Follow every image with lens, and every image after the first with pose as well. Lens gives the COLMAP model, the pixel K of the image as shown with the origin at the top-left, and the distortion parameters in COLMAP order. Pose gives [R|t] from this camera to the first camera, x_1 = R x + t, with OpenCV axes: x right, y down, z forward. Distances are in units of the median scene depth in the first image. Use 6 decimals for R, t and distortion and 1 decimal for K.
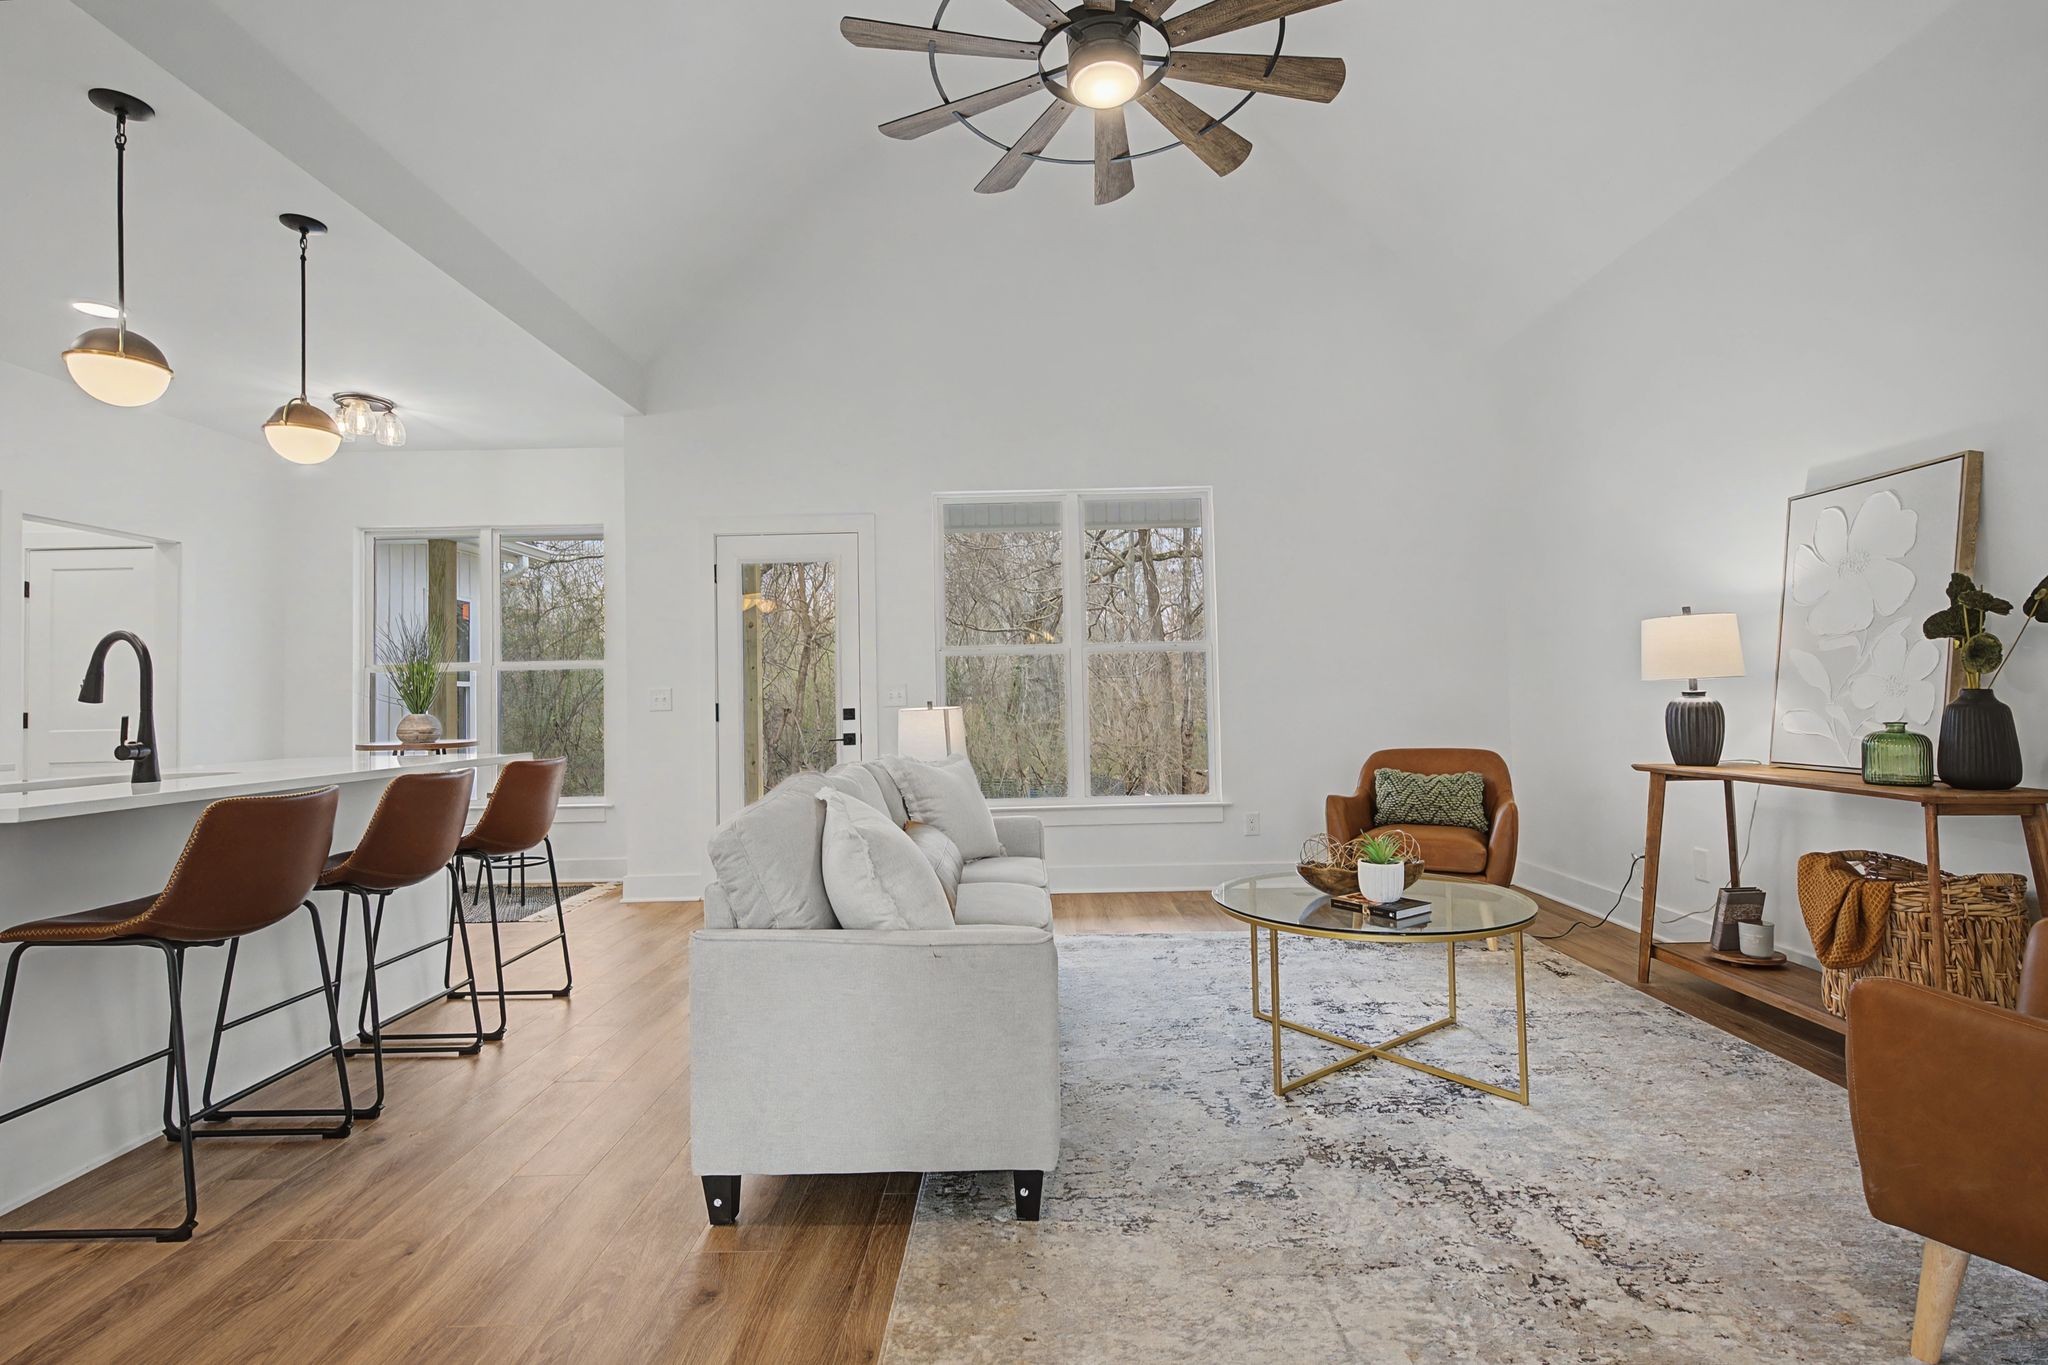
lens RADIAL K [[927.6, 0, 1024.0], [0, 927.6, 682.5], [0, 0, 1]] dist [0.003836, -0.000172]
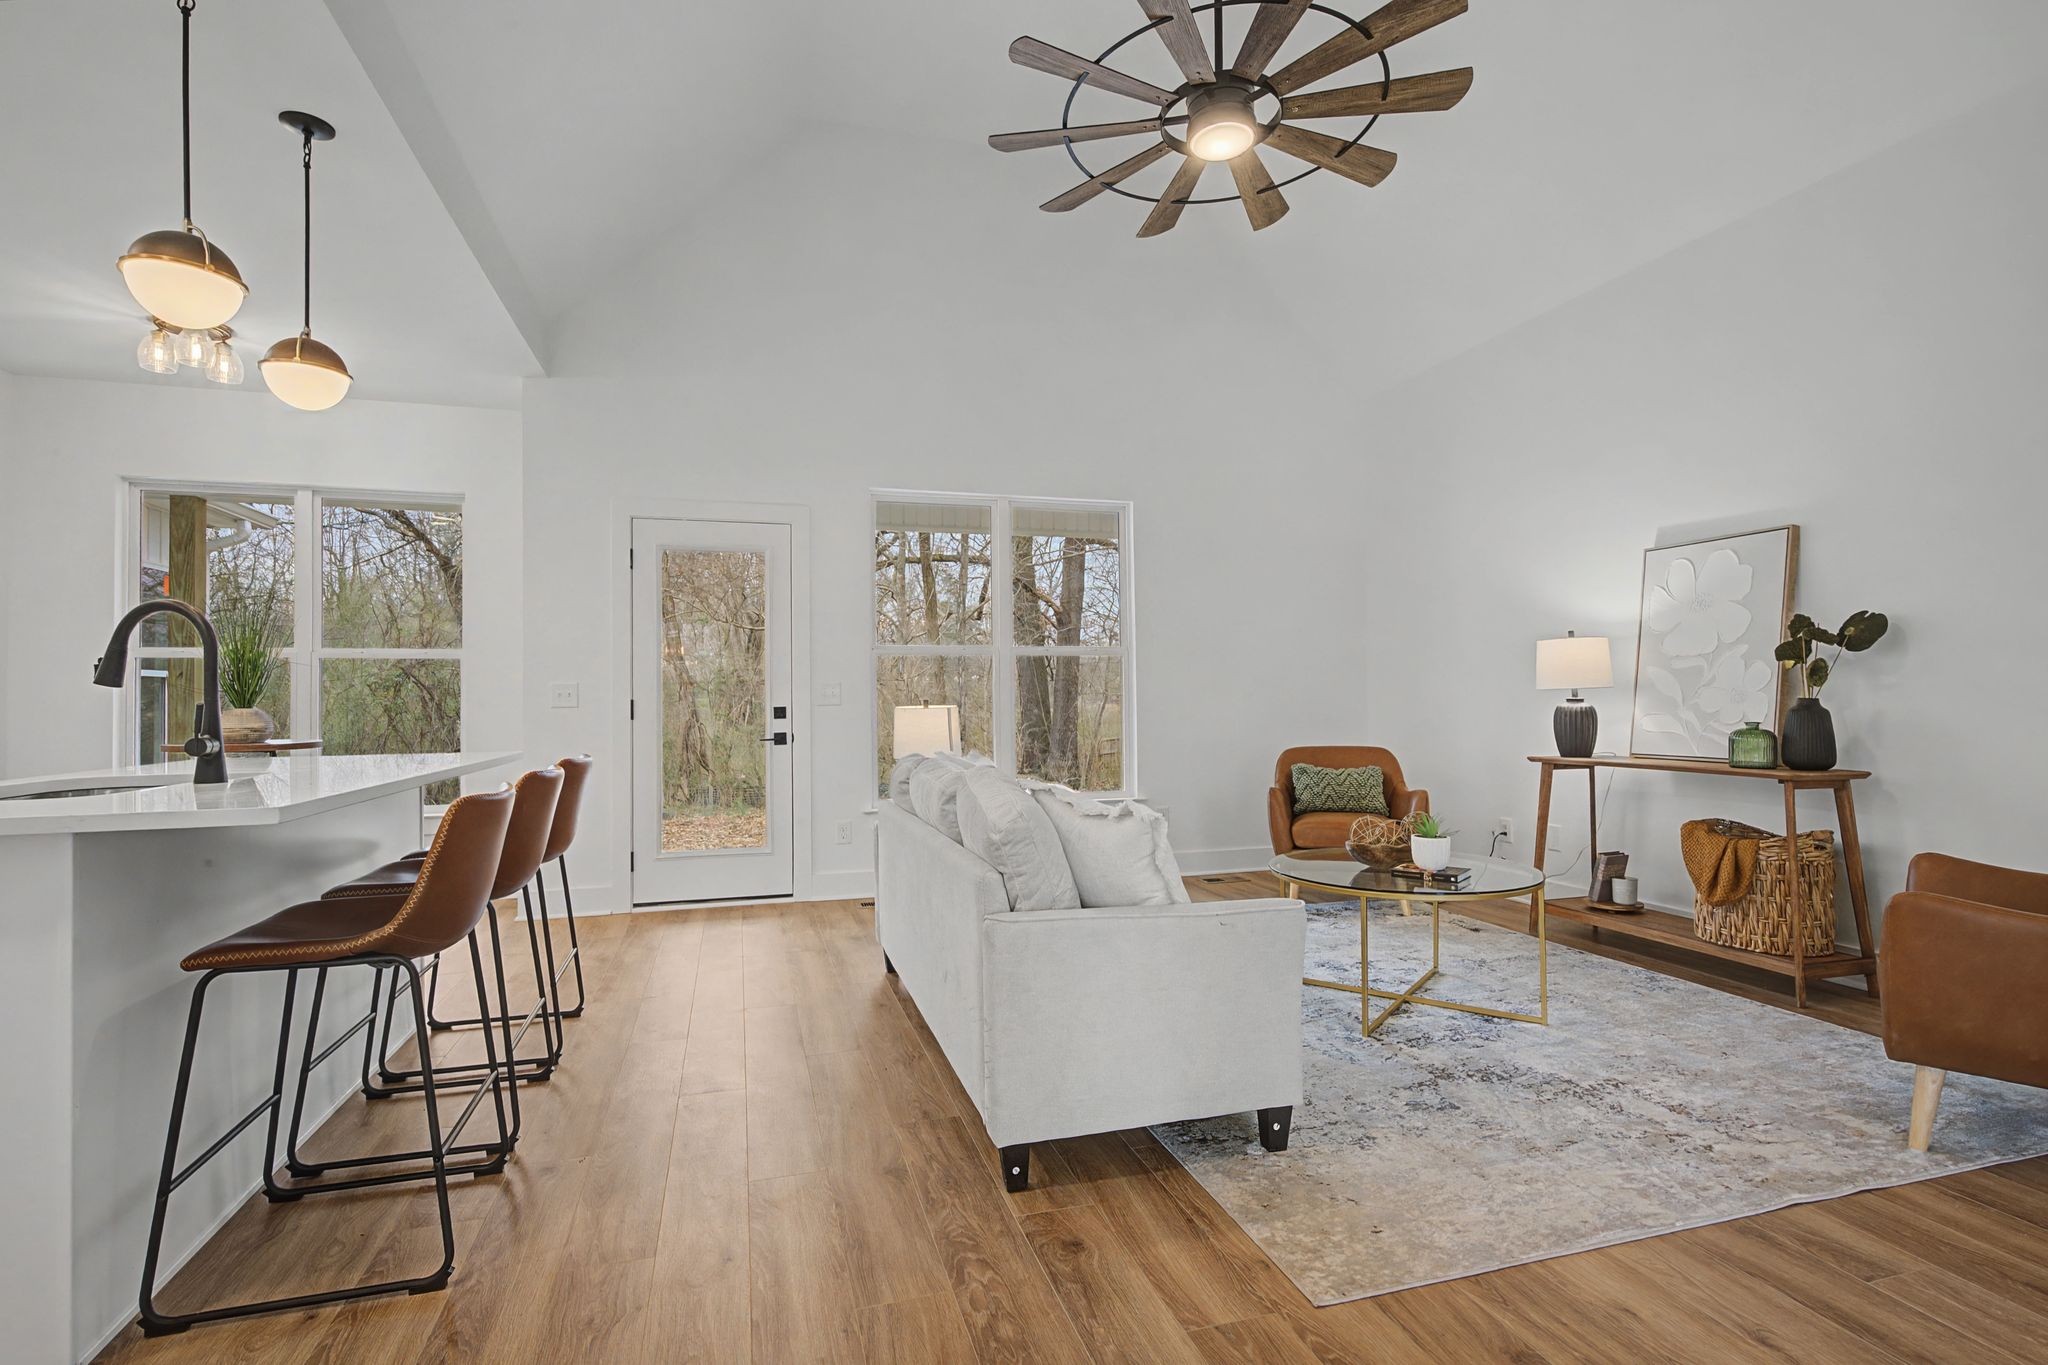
lens RADIAL K [[942.5, 0, 1019.9], [0, 942.5, 693.7], [0, 0, 1]] dist [0.000921, 0.000244]
pose [[0.958989, 0.013769, 0.283107, -0.416818], [-0.016002, 0.999856, 0.005578, 0.009493], [-0.282990, -0.009879, 0.959072, -0.012034]]
